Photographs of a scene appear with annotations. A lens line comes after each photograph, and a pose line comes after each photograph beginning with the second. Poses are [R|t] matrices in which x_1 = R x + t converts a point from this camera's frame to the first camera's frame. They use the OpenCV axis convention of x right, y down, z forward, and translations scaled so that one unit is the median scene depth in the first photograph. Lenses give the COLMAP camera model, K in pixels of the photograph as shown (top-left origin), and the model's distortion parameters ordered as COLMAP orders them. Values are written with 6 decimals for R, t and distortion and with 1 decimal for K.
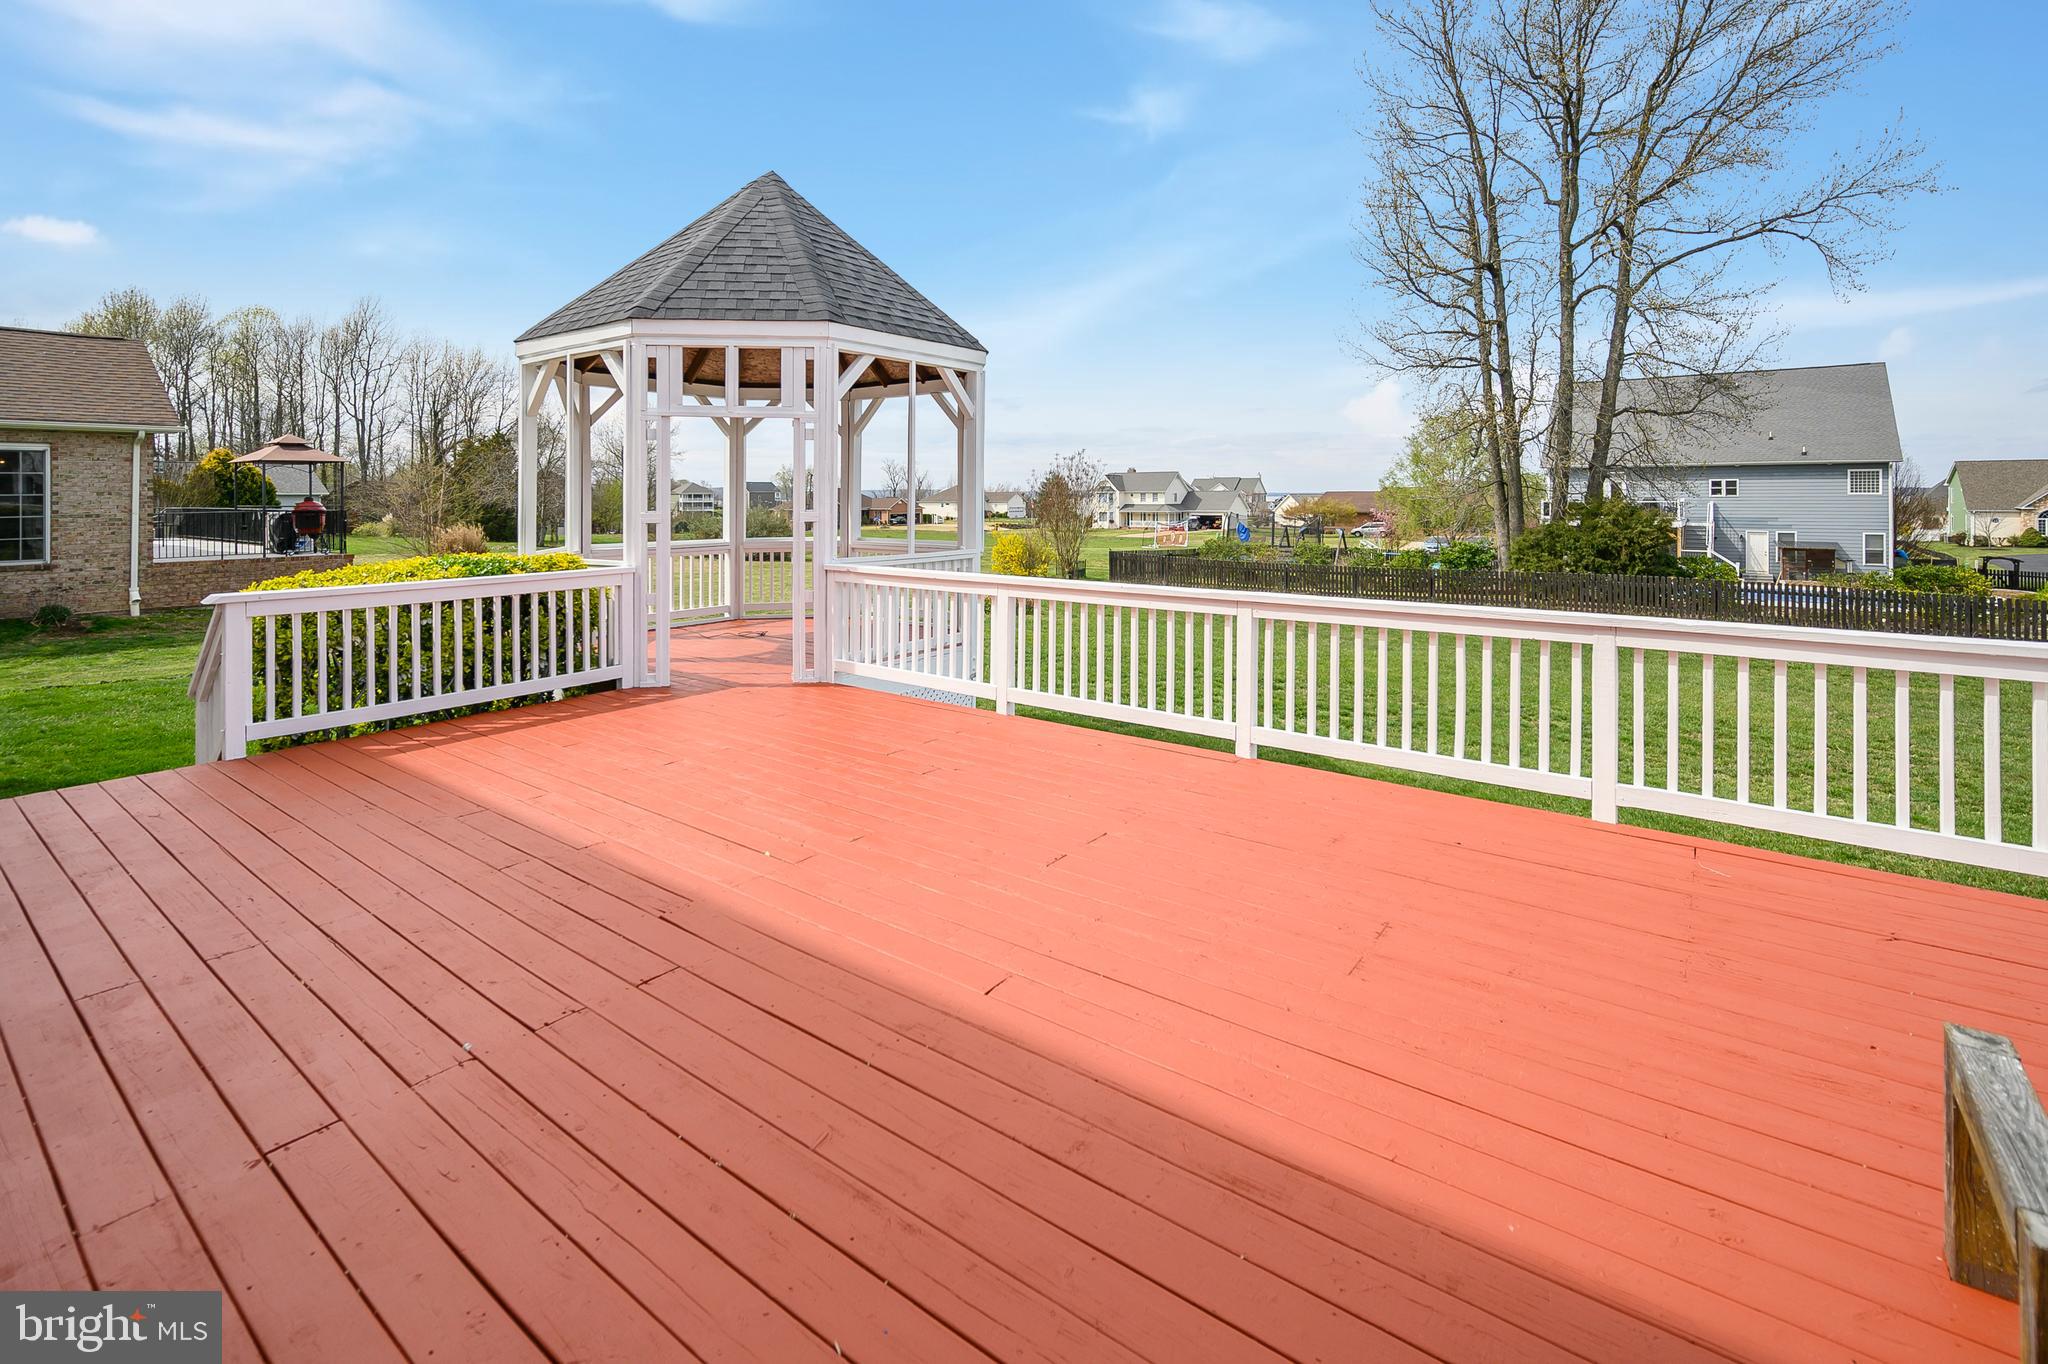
lens RADIAL K [[907.5, 0, 1028.9], [0, 907.5, 497.8], [0, 0, 1]] dist [-0.001149, 0.000083]
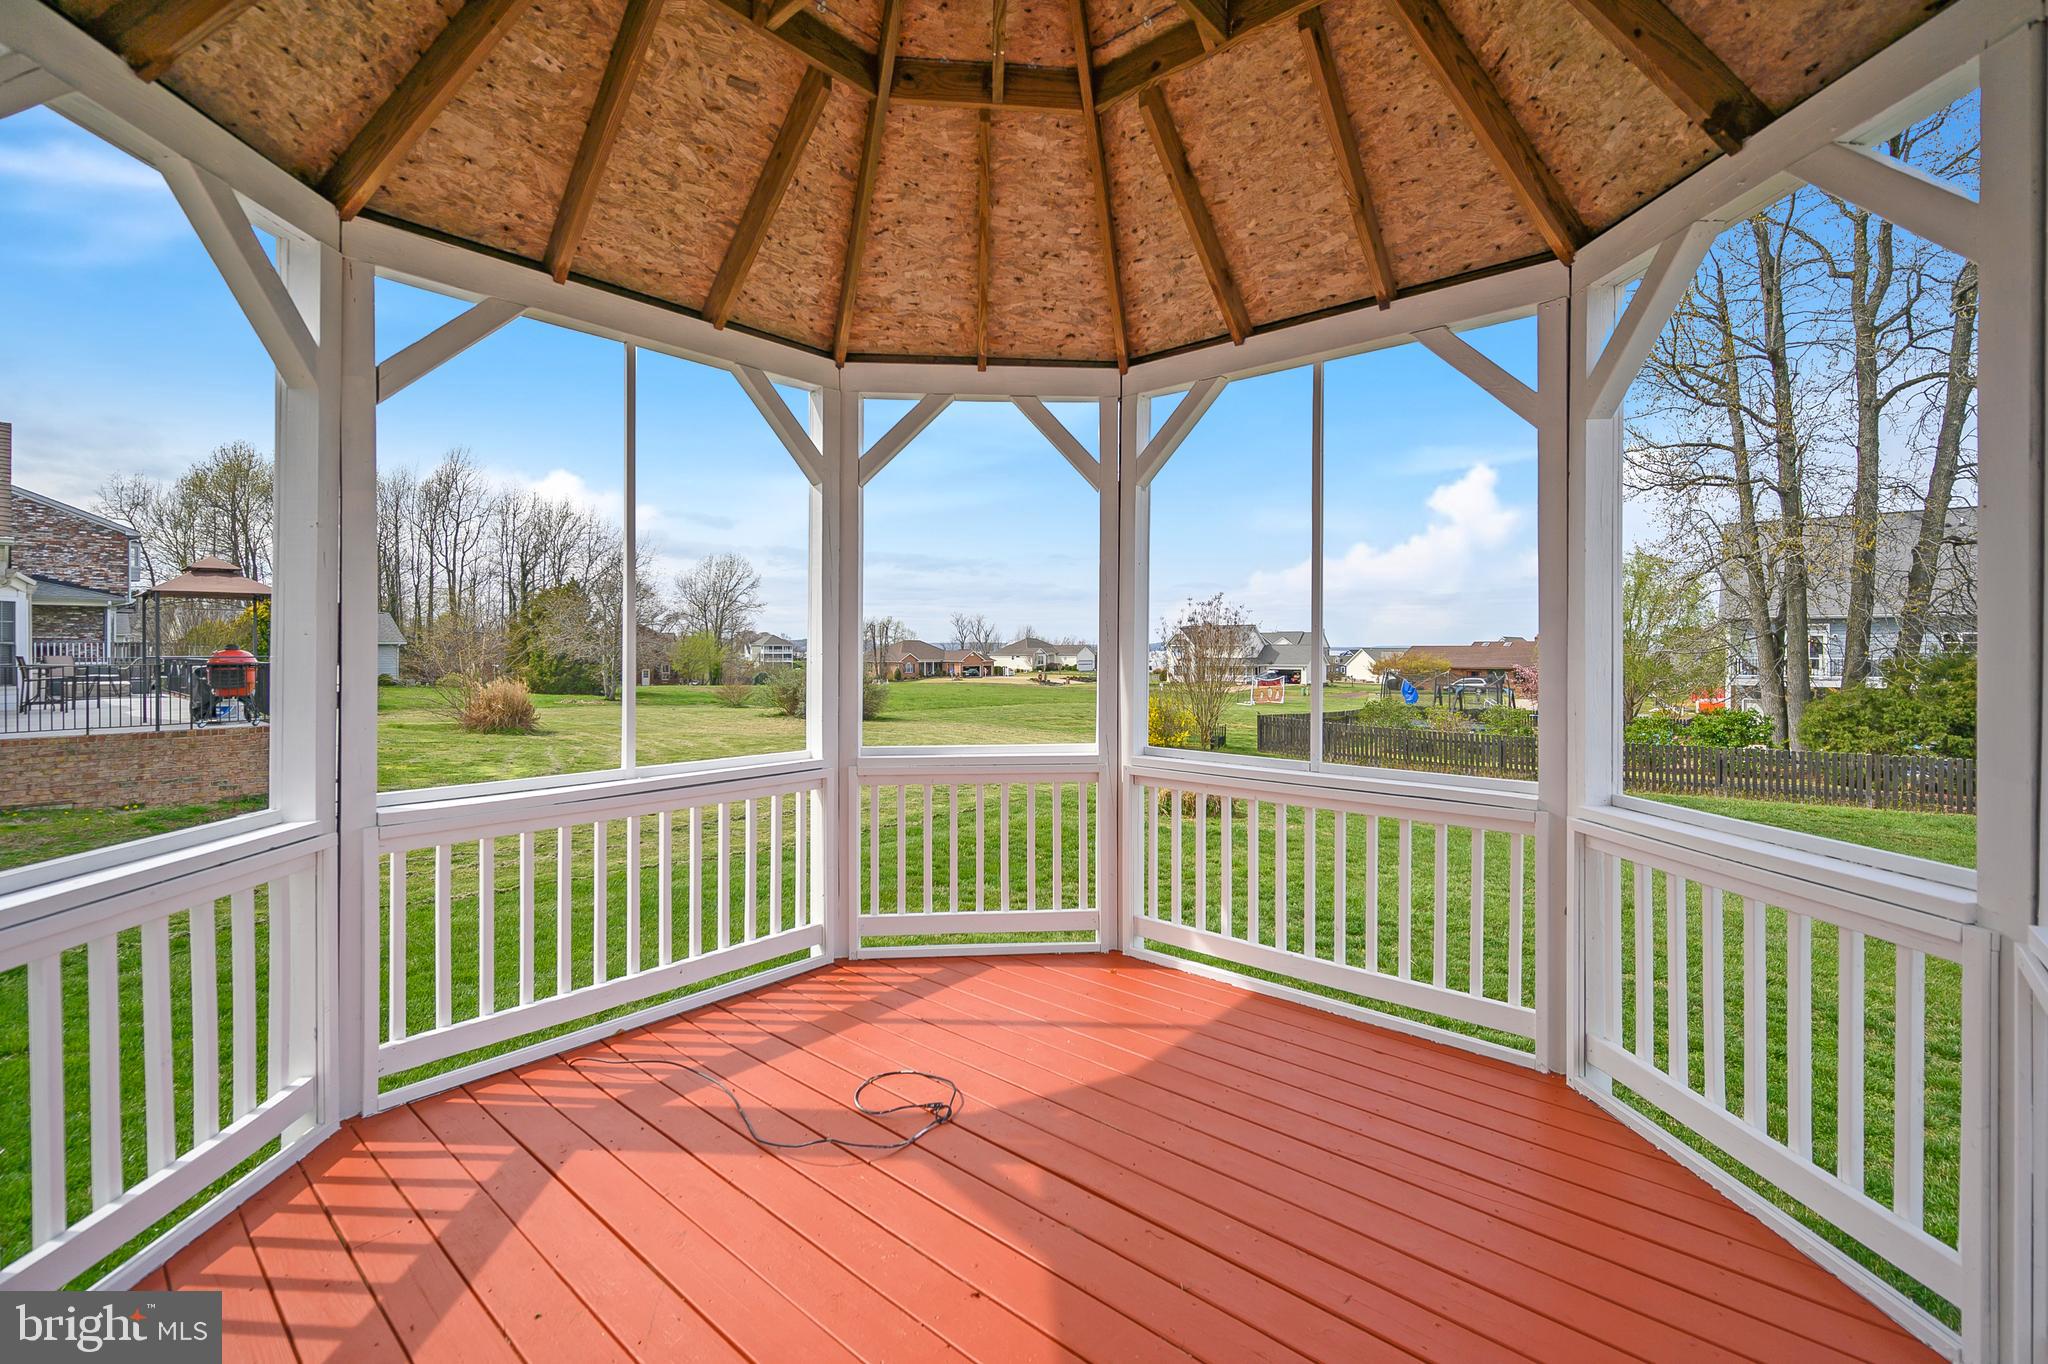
lens RADIAL K [[890.6, 0, 1022.1], [0, 890.6, 659.0], [0, 0, 1]] dist [0.001781, 0.000187]
pose [[0.996606, 0.005192, -0.082154, -0.061905], [-0.004437, 0.999946, 0.009371, 0.000632], [0.082198, -0.008975, 0.996576, 0.181531]]
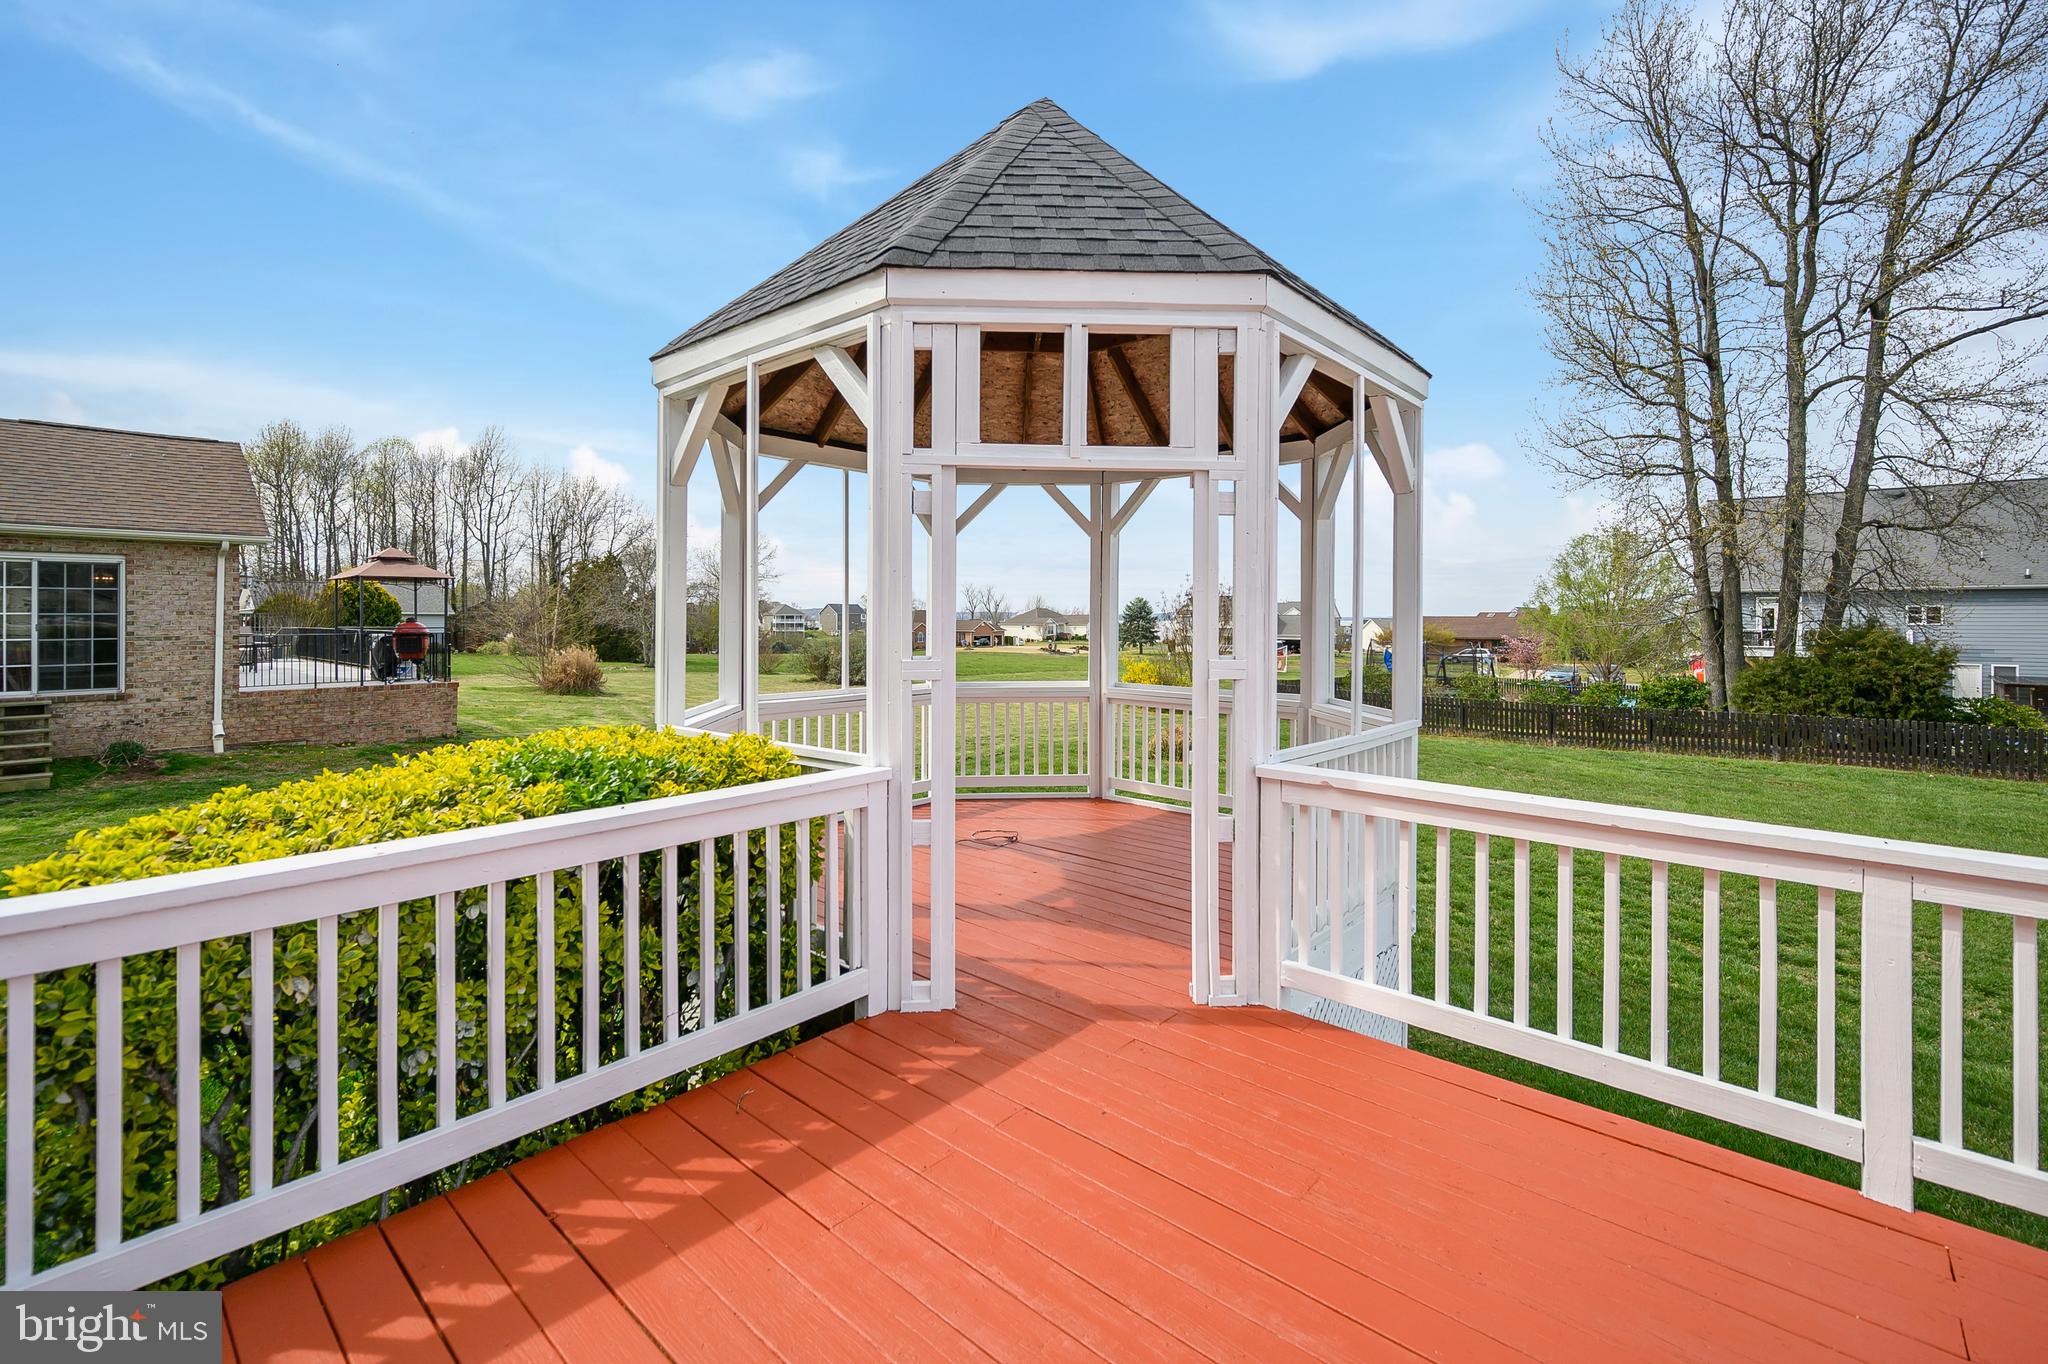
lens RADIAL K [[885.8, 0, 1022.4], [0, 885.8, 623.7], [0, 0, 1]] dist [0.000218, -0.000072]
pose [[0.995649, 0.006231, -0.092975, -0.058106], [-0.005893, 0.999975, 0.003905, -0.001041], [0.092997, -0.003340, 0.995661, 0.095985]]
